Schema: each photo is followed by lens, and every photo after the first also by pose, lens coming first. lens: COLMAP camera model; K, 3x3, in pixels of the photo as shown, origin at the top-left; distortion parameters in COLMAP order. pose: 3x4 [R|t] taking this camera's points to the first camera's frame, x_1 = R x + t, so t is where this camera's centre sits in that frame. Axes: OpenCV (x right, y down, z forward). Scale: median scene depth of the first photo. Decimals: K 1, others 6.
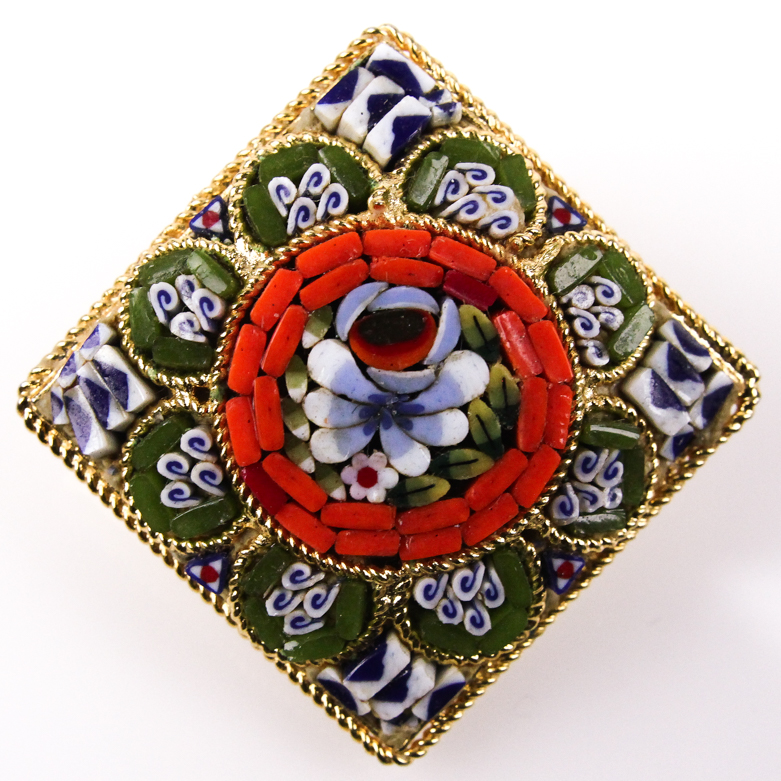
lens RADIAL K [[1786.0, 0, 390.5], [0, 1786.0, 390.5], [0, 0, 1]] dist [-0.163574, -0.041361]
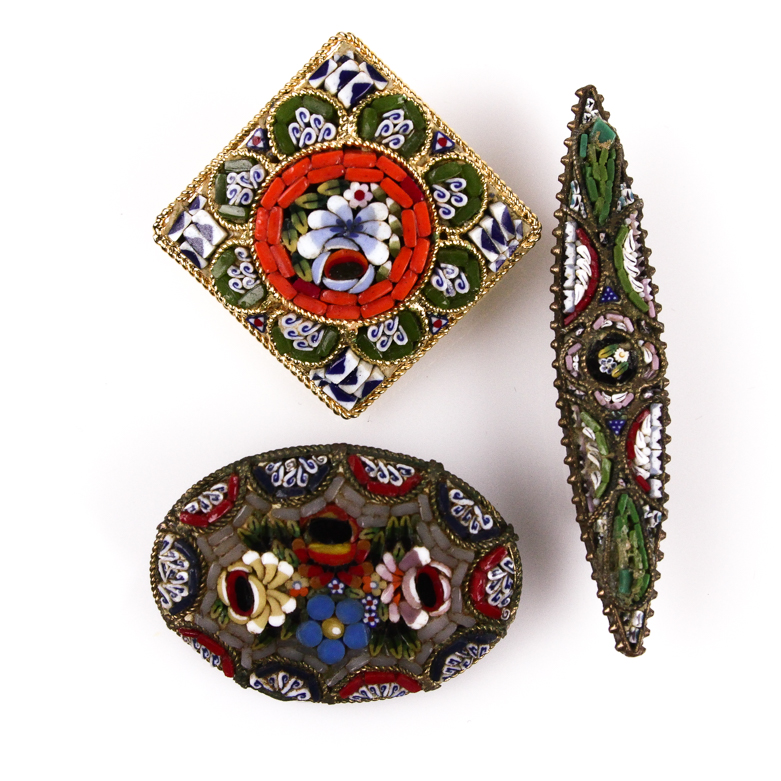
lens RADIAL K [[1498.6, 0, 390.5], [0, 1498.6, 390.5], [0, 0, 1]] dist [-0.095661, -0.018881]
pose [[-0.999398, -0.008332, -0.033676, 0.006451], [0.015233, -0.977535, -0.210222, 0.181325], [-0.031168, -0.210608, 0.977074, -0.641967]]
